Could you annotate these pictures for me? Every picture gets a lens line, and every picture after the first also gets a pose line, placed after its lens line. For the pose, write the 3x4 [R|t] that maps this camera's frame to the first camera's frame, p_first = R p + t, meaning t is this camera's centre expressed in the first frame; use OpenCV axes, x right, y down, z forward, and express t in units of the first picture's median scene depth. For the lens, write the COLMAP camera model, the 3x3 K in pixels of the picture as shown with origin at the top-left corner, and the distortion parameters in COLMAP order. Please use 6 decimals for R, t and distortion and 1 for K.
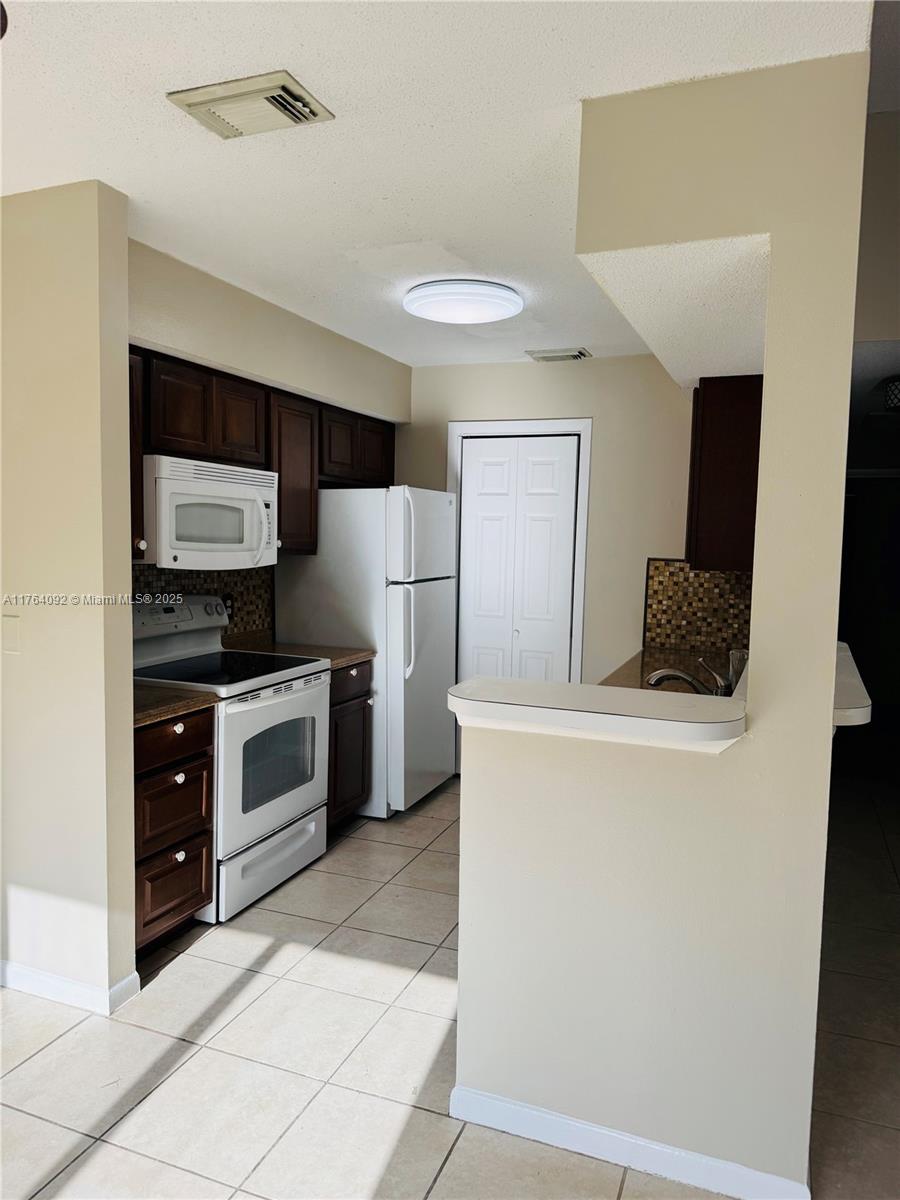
lens RADIAL K [[850.0, 0, 445.2], [0, 850.0, 596.3], [0, 0, 1]] dist [0.026688, -0.043877]
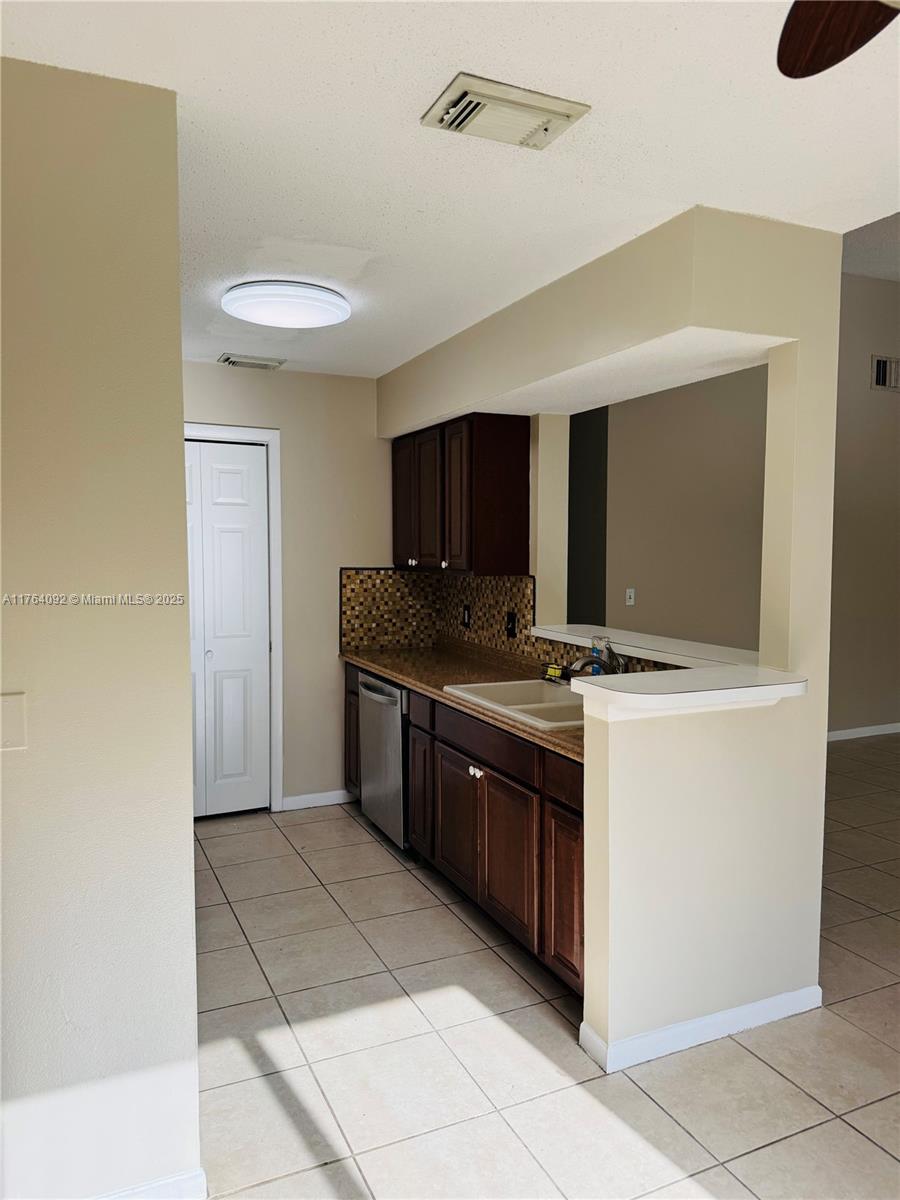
lens RADIAL K [[850.0, 0, 454.2], [0, 850.0, 599.5], [0, 0, 1]] dist [0.026688, -0.043877]
pose [[0.676885, -0.066553, 0.733074, -0.448864], [0.064768, 0.997426, 0.030750, -0.028968], [-0.733234, 0.026665, 0.679453, 0.181234]]
